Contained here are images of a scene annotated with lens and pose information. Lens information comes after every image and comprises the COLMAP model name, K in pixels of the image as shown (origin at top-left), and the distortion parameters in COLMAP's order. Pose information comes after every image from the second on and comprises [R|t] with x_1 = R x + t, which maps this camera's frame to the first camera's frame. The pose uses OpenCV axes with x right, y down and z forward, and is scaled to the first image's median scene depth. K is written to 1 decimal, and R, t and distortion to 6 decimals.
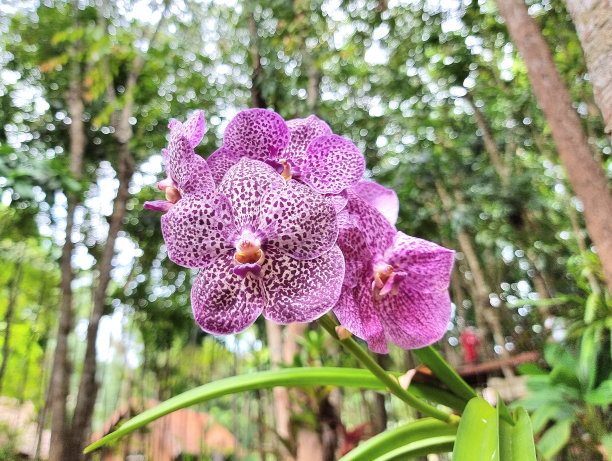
lens RADIAL K [[369.2, 0, 305.4], [0, 369.2, 229.2], [0, 0, 1]] dist [-0.003323, -0.000867]
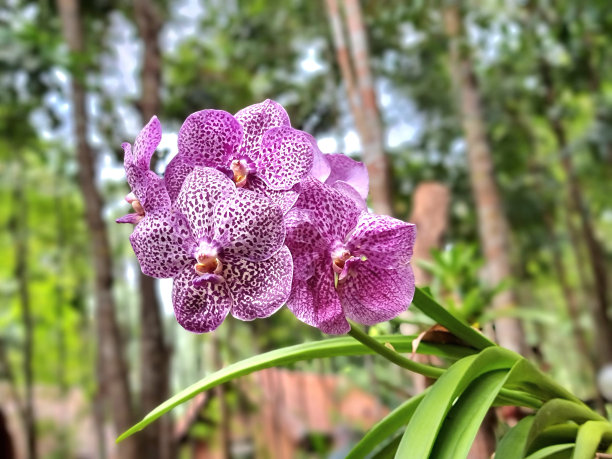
lens RADIAL K [[427.8, 0, 306.7], [0, 427.8, 230.4], [0, 0, 1]] dist [0.005889, 0.000014]
pose [[0.988955, -0.134523, -0.062229, 0.215500], [0.141087, 0.983051, 0.117070, -0.128690], [0.045425, -0.124556, 0.991172, -0.231131]]
